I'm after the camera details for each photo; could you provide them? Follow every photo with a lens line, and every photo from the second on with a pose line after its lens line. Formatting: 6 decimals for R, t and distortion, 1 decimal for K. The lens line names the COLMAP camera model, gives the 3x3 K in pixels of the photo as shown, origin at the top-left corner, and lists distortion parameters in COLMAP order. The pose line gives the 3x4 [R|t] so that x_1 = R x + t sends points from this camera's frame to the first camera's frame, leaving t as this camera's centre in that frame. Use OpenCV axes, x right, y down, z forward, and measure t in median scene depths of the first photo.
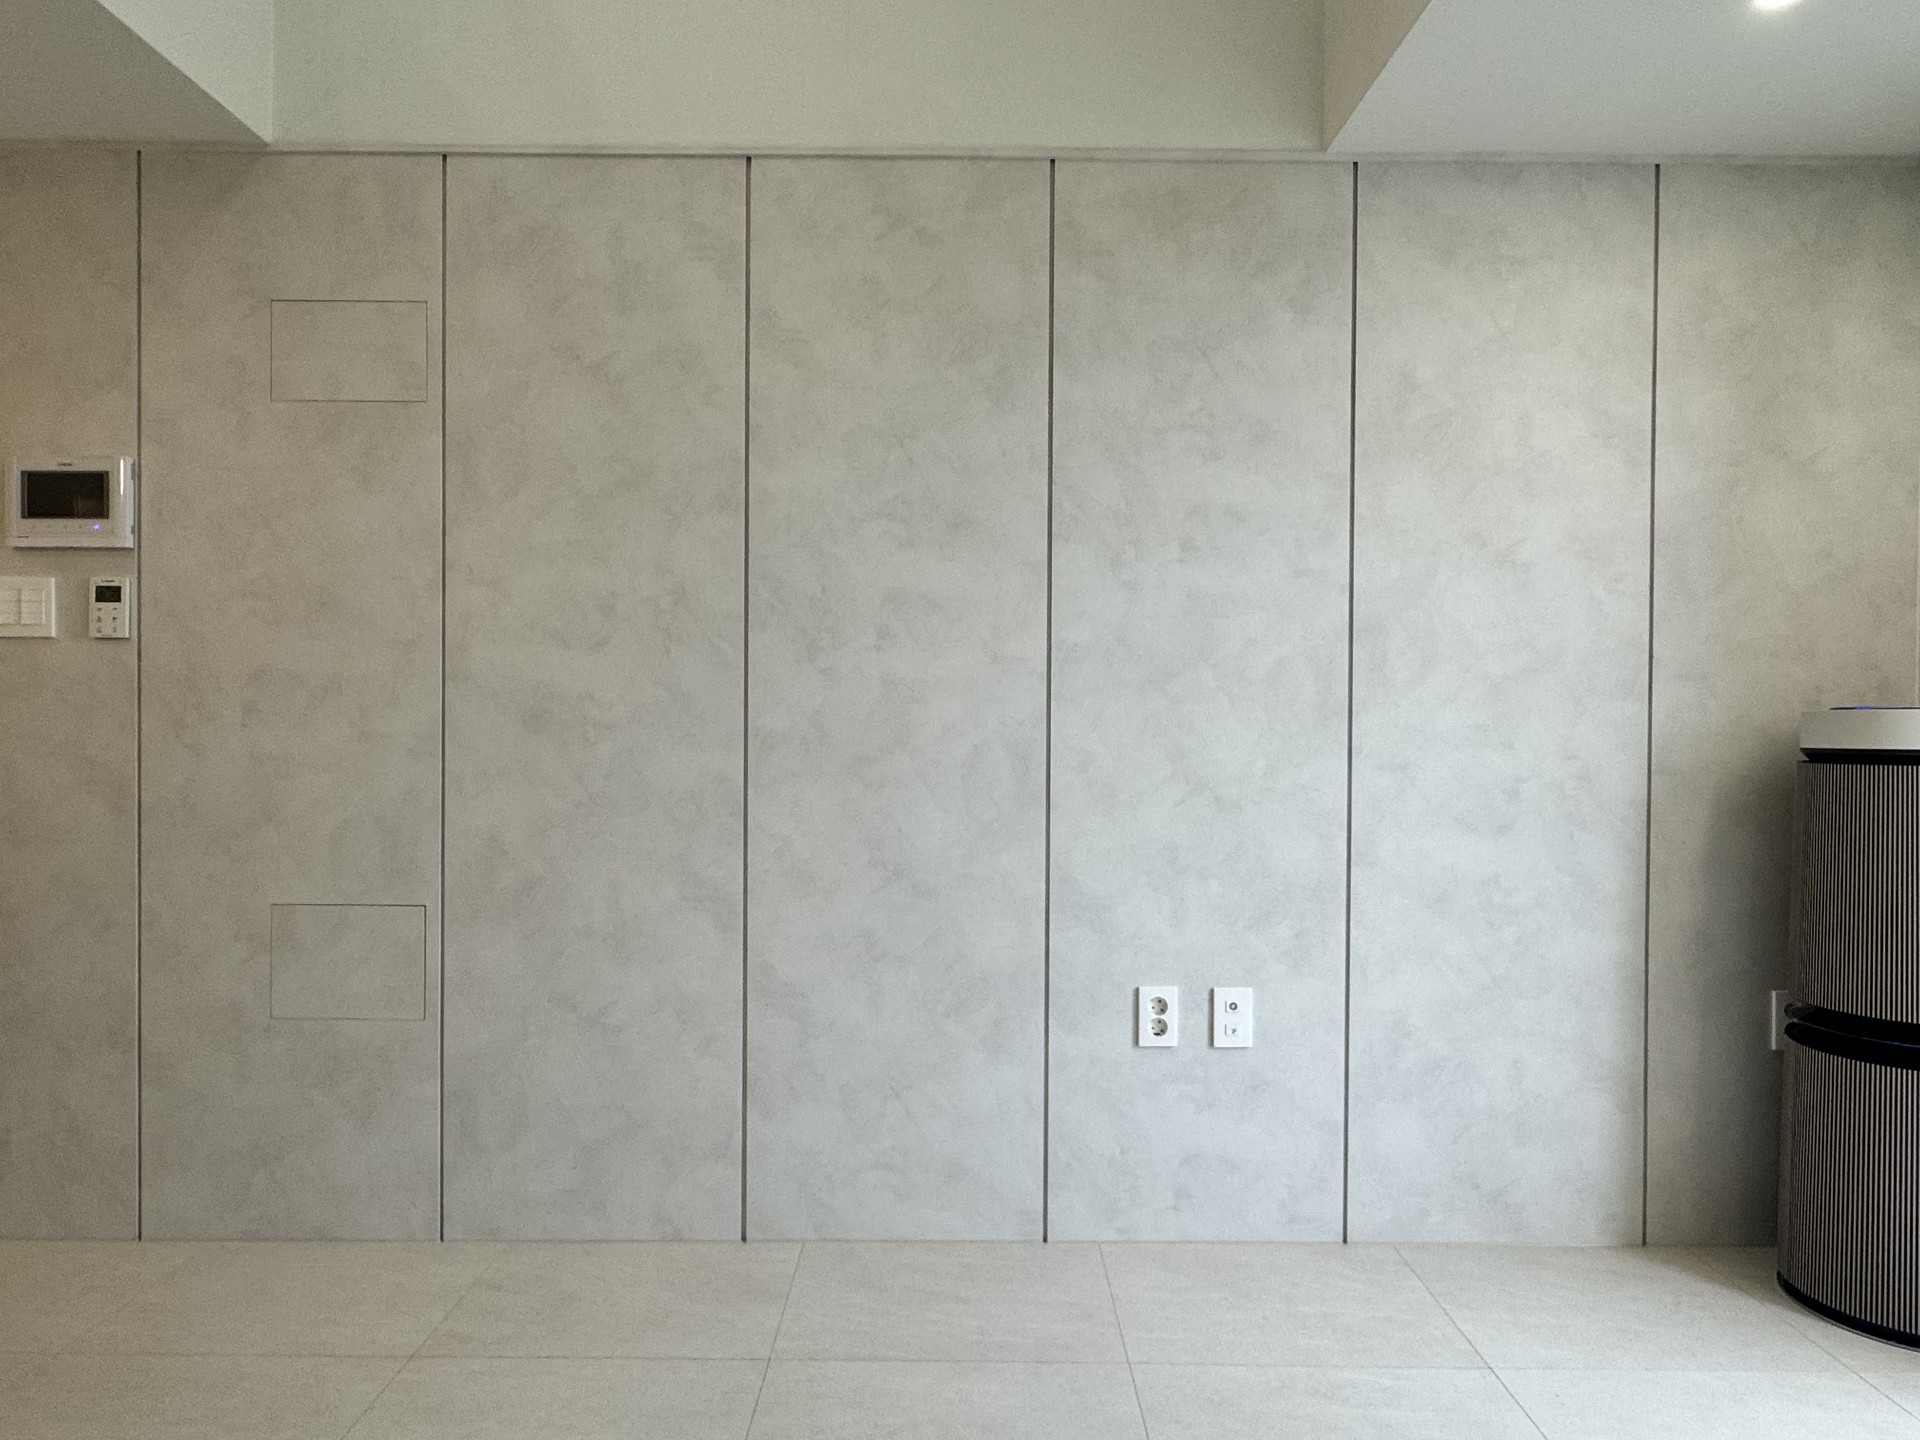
lens RADIAL K [[1188.9, 0, 960.0], [0, 1188.9, 720.0], [0, 0, 1]] dist [-0.004969, -0.003631]
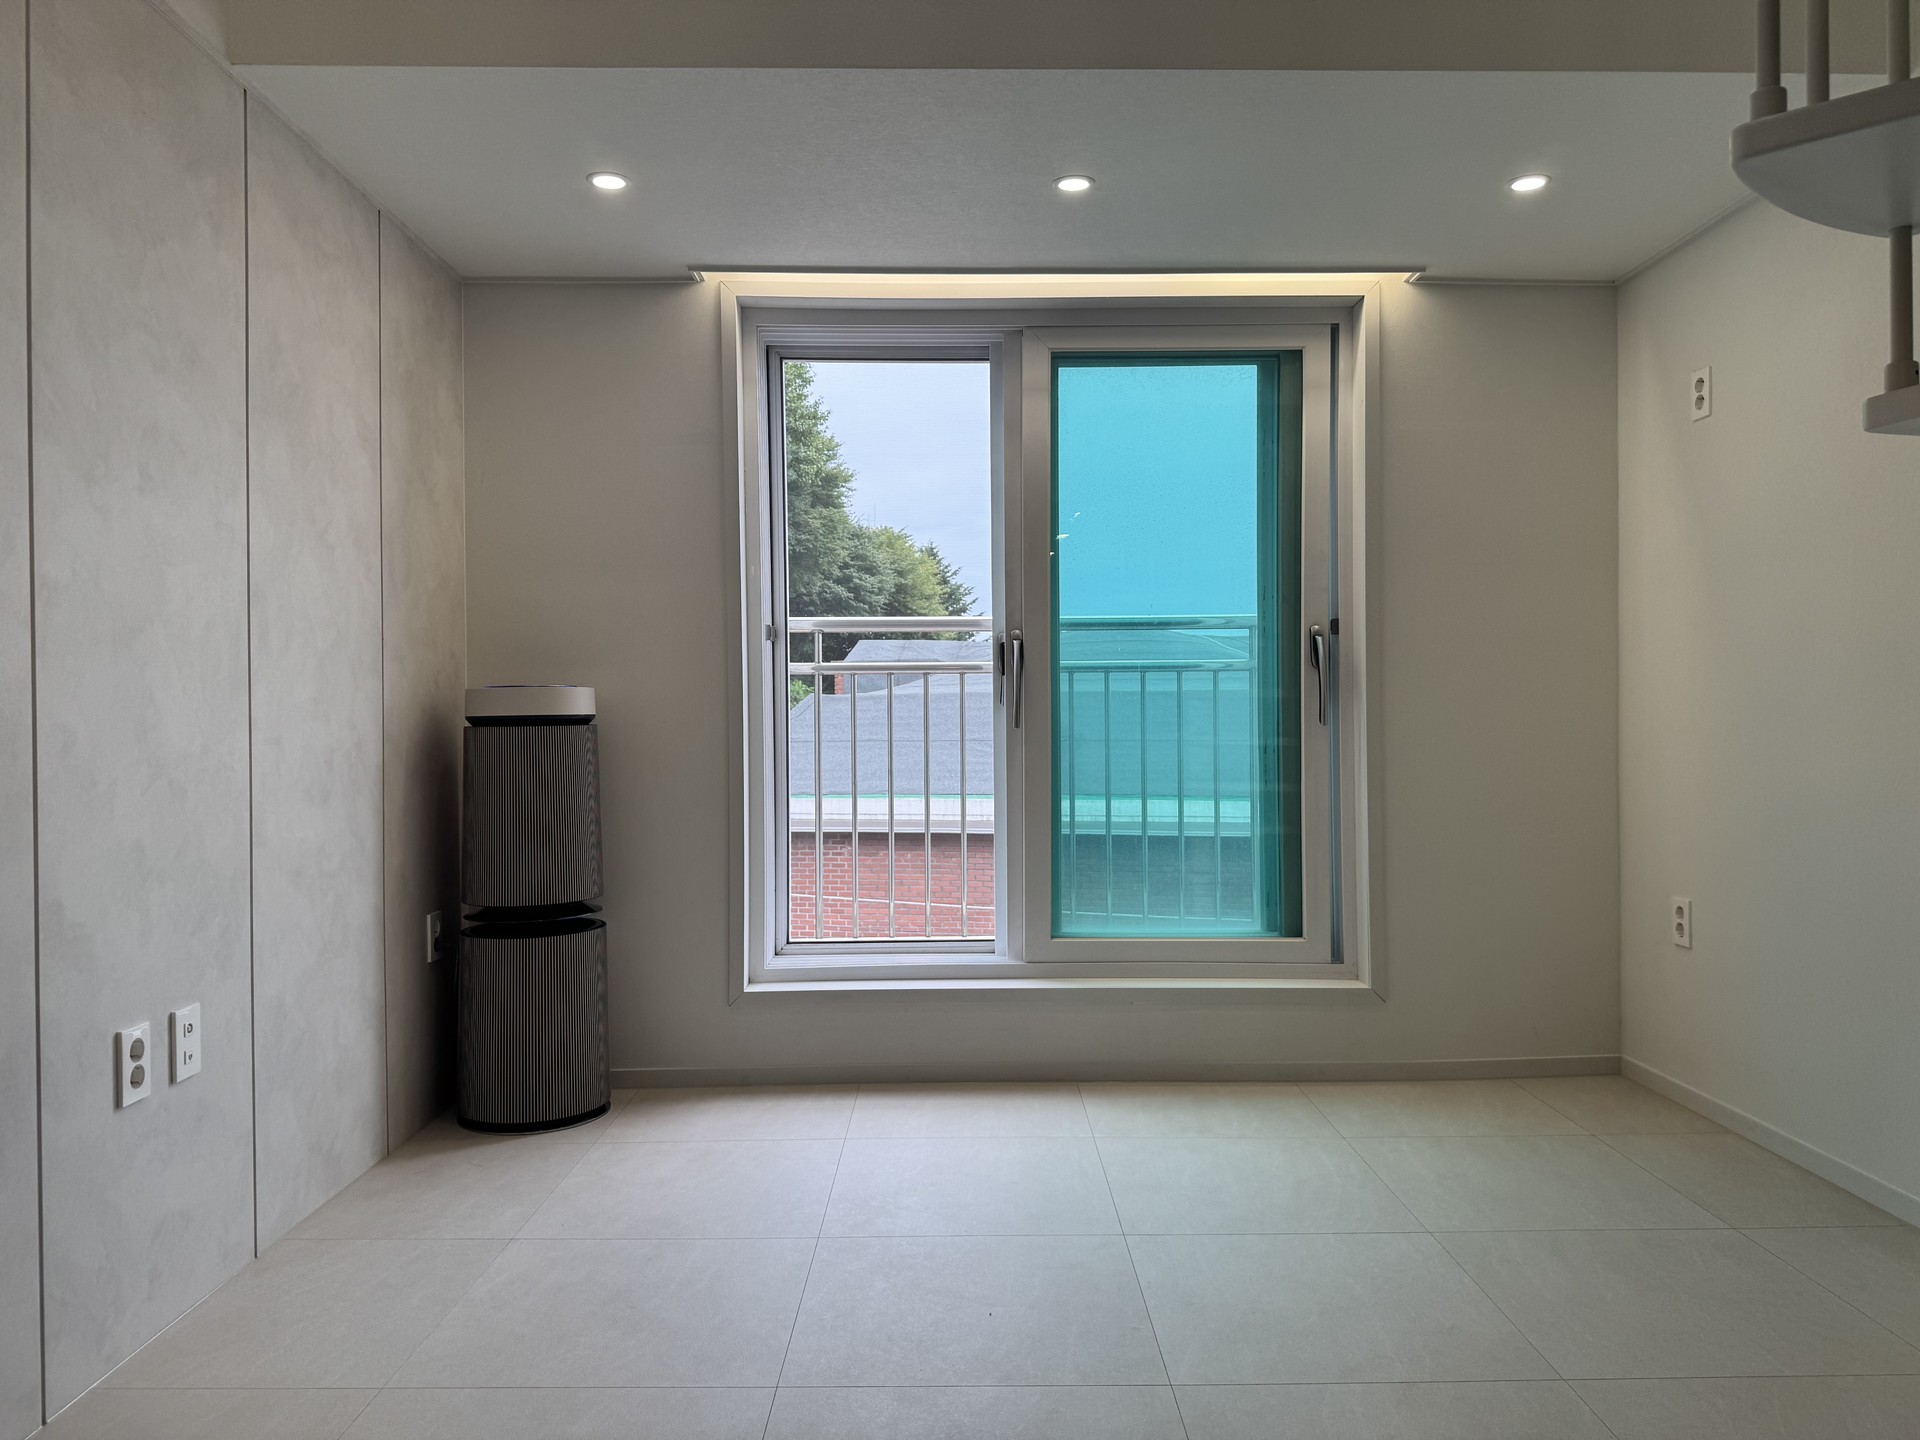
lens RADIAL K [[1353.0, 0, 960.0], [0, 1353.0, 720.0], [0, 0, 1]] dist [0.000050, 0.001529]
pose [[-0.005631, -0.009221, 0.999942, -0.731750], [0.016198, 0.999825, 0.009311, 0.021703], [-0.999853, 0.016249, -0.005481, 0.453549]]
